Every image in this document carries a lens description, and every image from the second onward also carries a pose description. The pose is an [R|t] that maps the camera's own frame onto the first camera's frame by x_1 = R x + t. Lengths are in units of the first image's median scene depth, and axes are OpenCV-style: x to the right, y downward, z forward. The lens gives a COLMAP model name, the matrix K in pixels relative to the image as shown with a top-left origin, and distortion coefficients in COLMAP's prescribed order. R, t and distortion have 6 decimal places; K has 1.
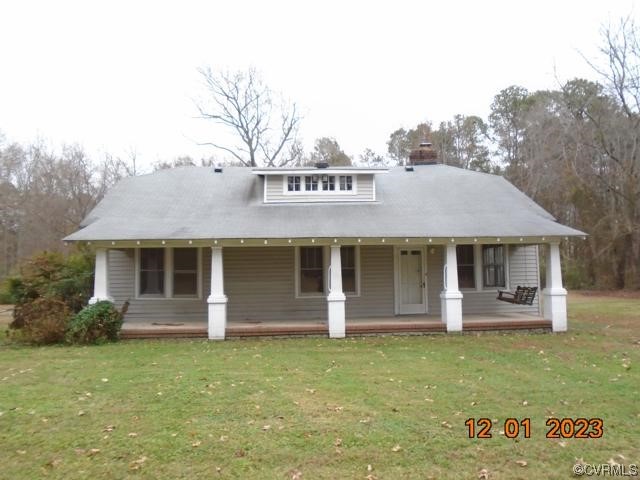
lens RADIAL K [[489.7, 0, 321.2], [0, 489.7, 241.7], [0, 0, 1]] dist [0.001863, -0.001281]
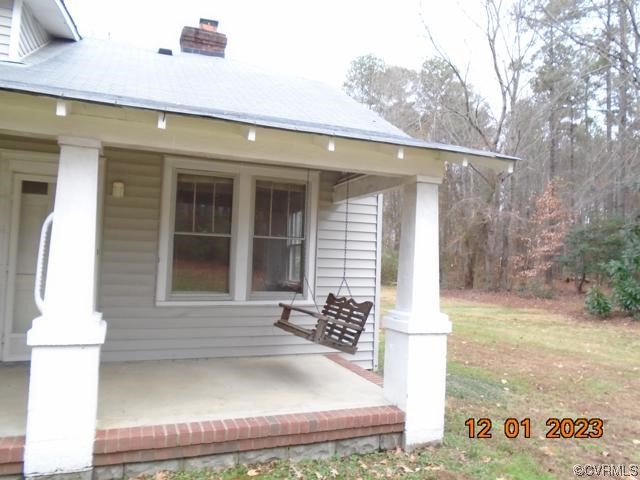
lens RADIAL K [[489.7, 0, 319.8], [0, 489.7, 239.1], [0, 0, 1]] dist [0.001863, -0.001281]
pose [[0.956313, 0.066938, 0.284577, 0.271759], [-0.074623, 0.997080, 0.016236, 0.039026], [-0.282659, -0.036763, 0.958516, 0.608206]]
